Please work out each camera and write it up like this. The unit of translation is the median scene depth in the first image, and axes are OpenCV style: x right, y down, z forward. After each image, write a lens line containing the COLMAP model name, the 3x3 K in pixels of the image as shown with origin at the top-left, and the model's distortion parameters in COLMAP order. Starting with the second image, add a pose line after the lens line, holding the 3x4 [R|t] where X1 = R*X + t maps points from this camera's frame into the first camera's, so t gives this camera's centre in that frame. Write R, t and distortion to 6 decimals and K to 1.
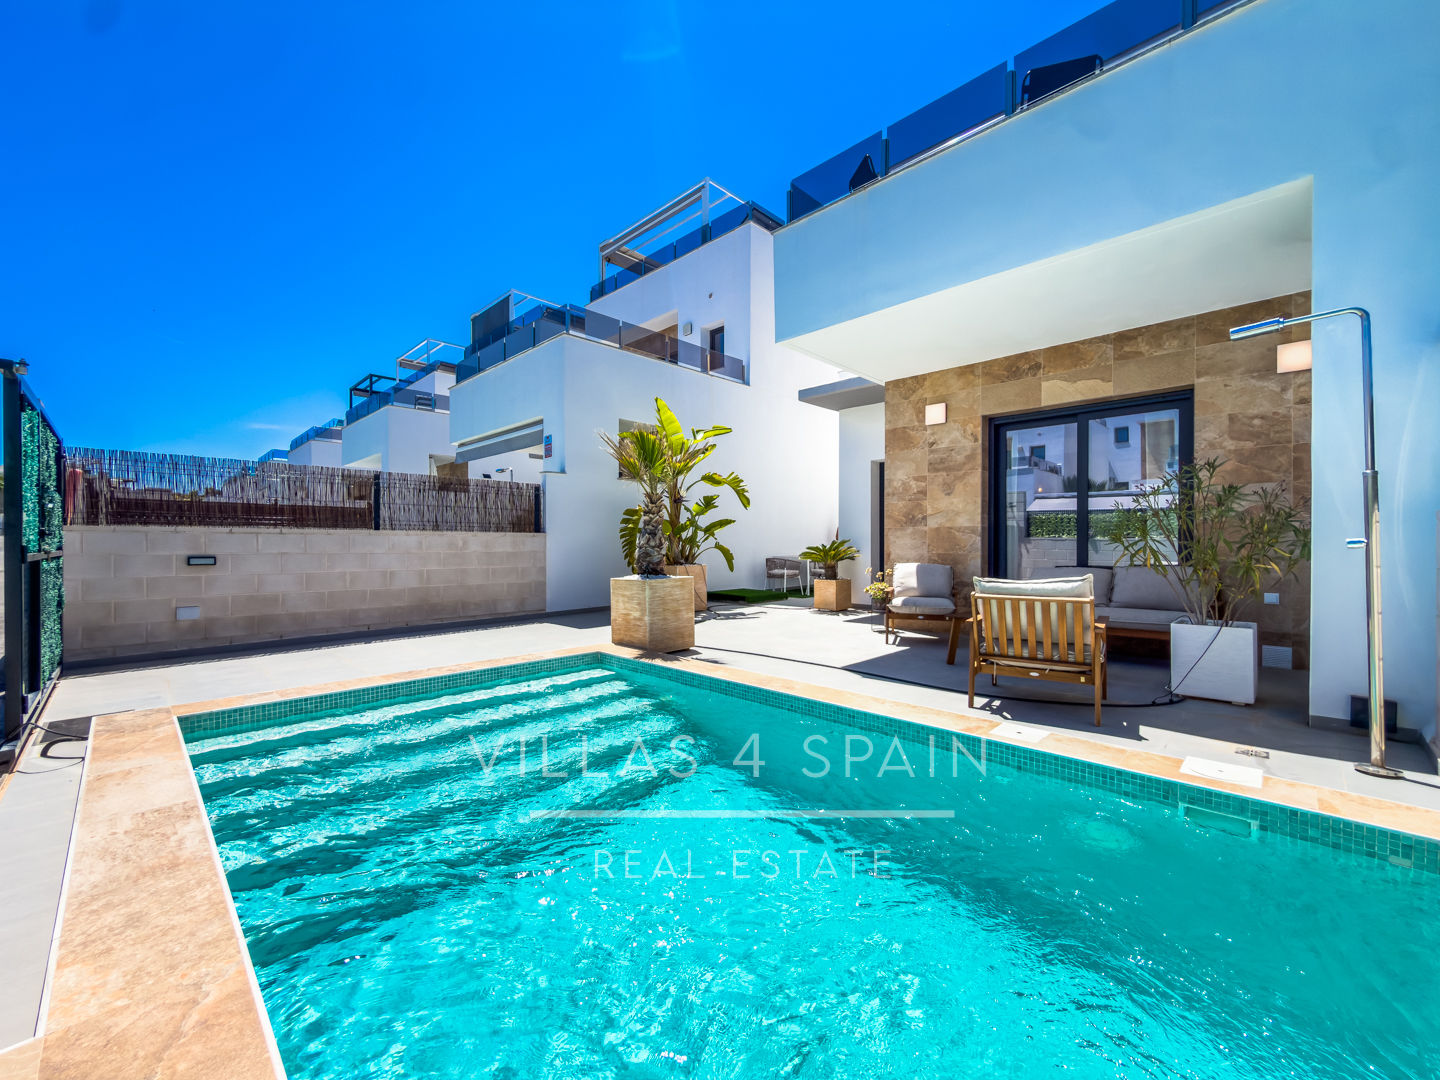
lens RADIAL K [[584.2, 0, 736.9], [0, 584.2, 565.6], [0, 0, 1]] dist [0.002668, -0.000367]
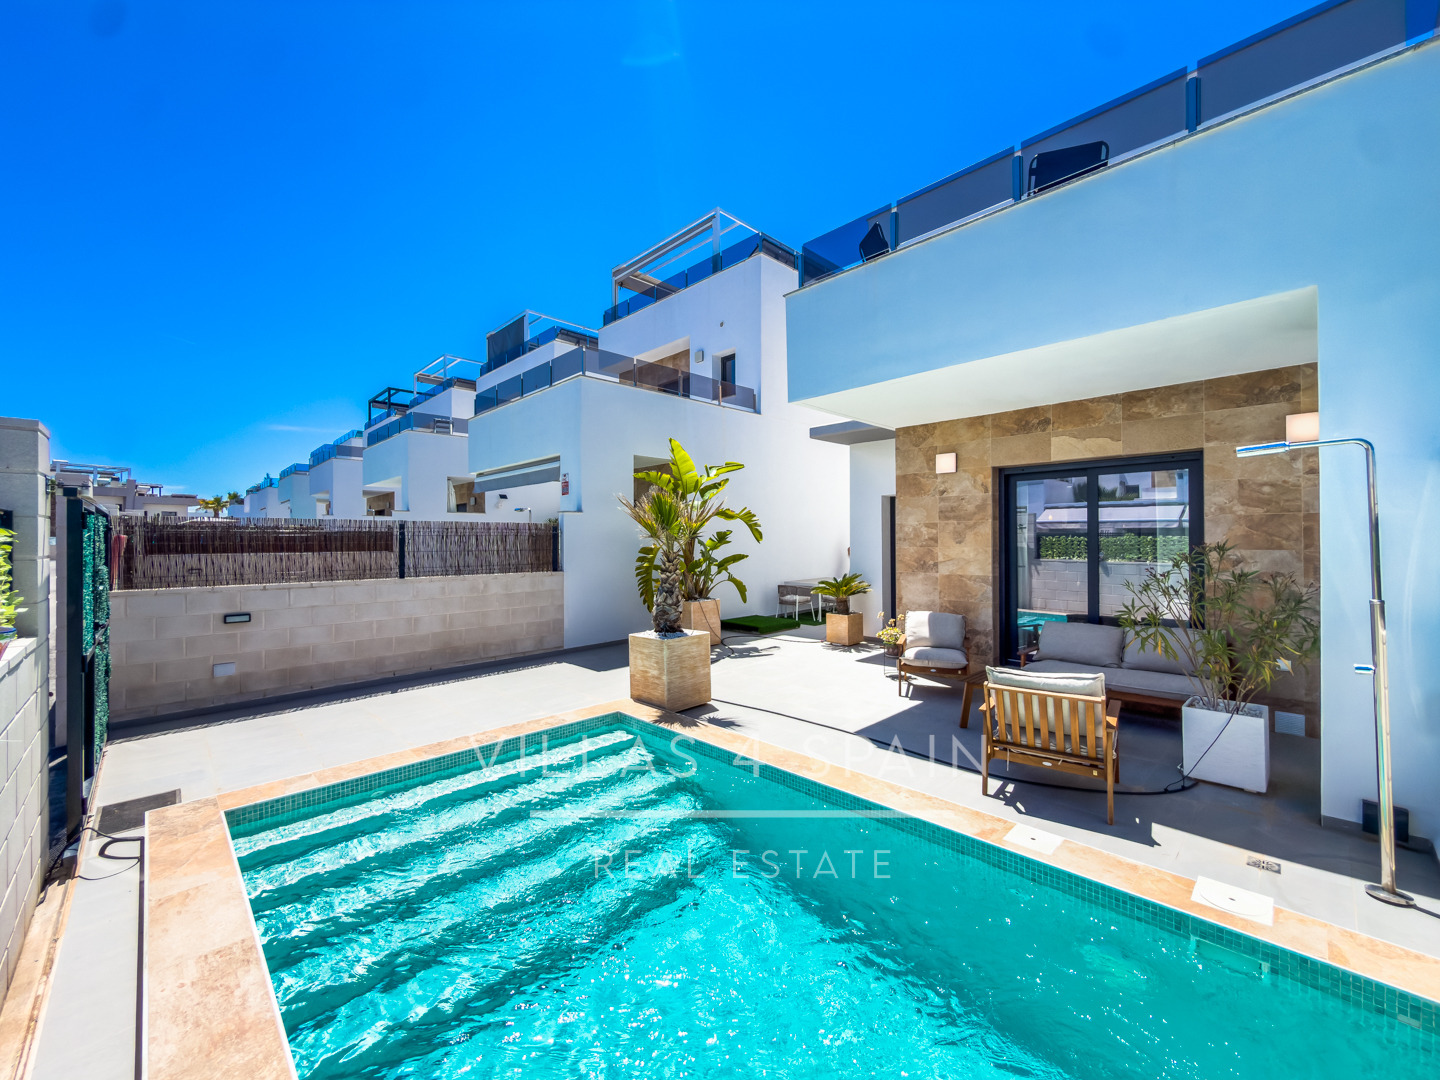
lens RADIAL K [[584.2, 0, 733.5], [0, 584.2, 531.7], [0, 0, 1]] dist [0.002668, -0.000367]
pose [[0.999822, -0.004846, -0.018217, -0.013767], [0.004695, 0.999954, -0.008340, -0.155945], [0.018257, 0.008253, 0.999799, -0.025864]]
